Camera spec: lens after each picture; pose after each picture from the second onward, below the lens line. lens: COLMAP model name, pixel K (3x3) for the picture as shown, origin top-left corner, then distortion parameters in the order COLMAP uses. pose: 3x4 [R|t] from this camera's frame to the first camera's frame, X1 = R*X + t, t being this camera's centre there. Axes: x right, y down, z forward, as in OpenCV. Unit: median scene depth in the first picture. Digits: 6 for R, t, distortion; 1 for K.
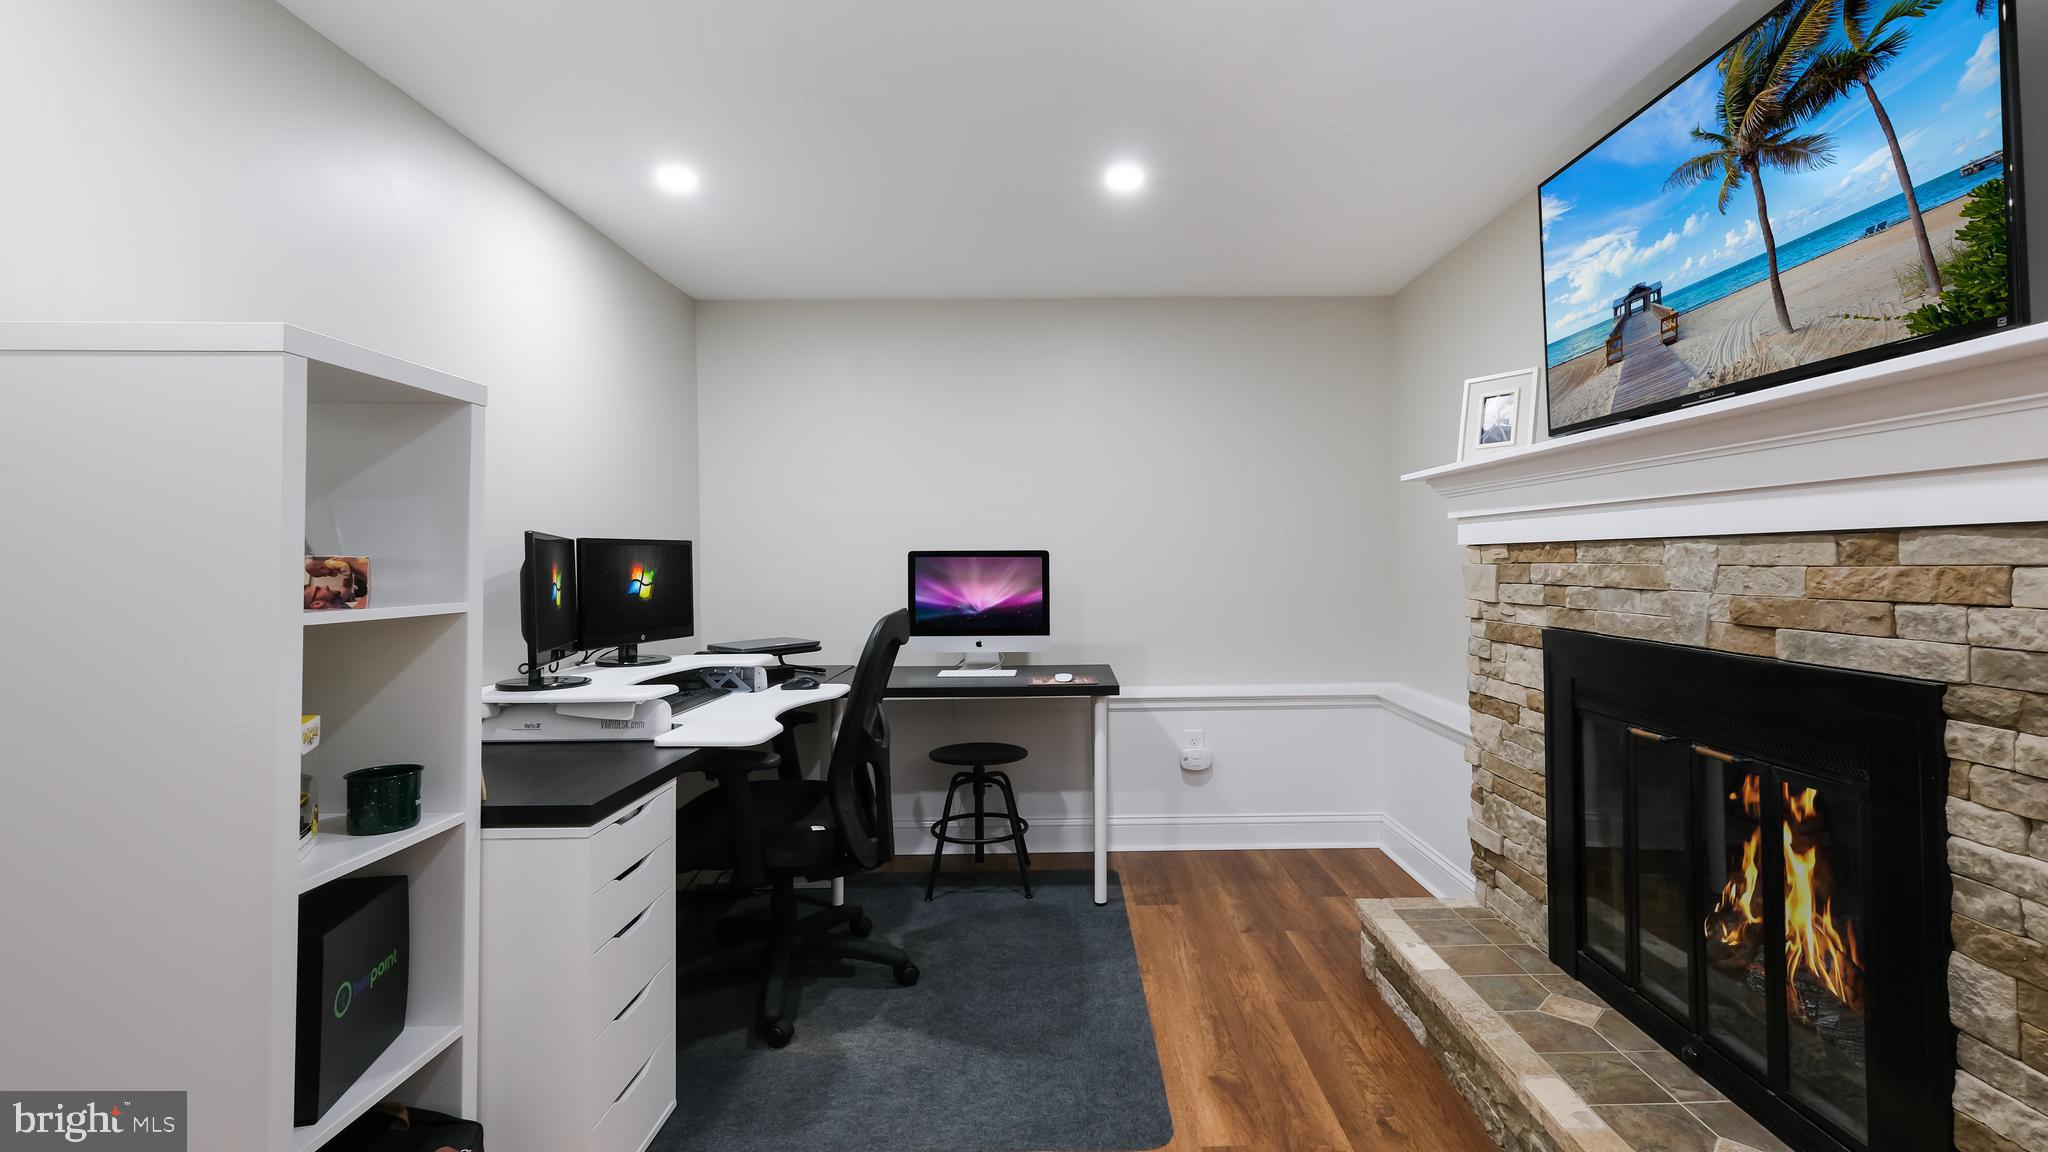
lens RADIAL K [[896.7, 0, 1032.1], [0, 896.7, 557.0], [0, 0, 1]] dist [-0.018208, 0.002402]
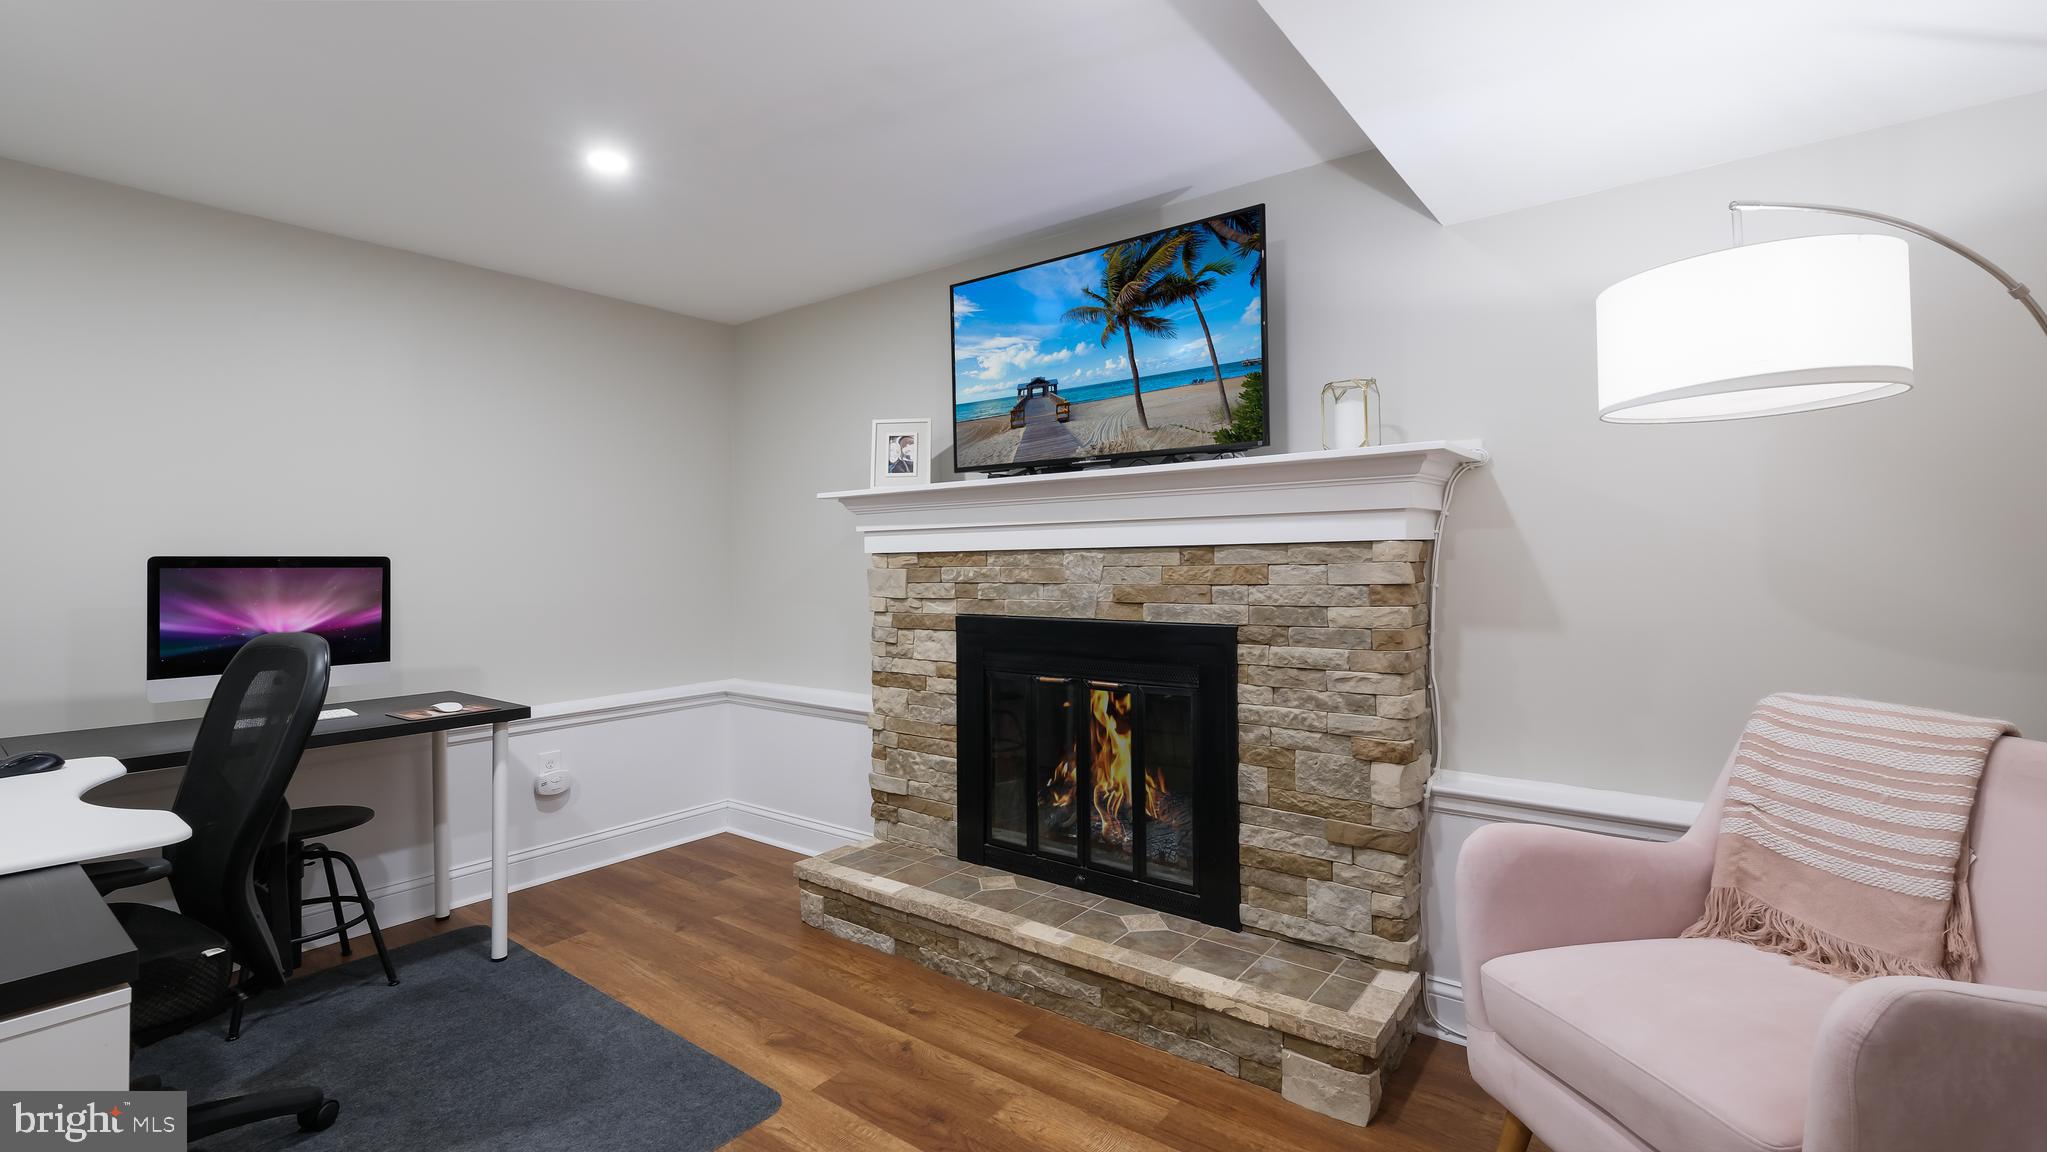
lens RADIAL K [[896.2, 0, 1025.1], [0, 896.2, 568.7], [0, 0, 1]] dist [-0.018208, 0.002402]
pose [[0.620338, -0.010910, 0.784259, -0.479355], [0.006595, 0.999940, 0.008693, -0.001341], [-0.784307, -0.000221, 0.620373, 0.086187]]
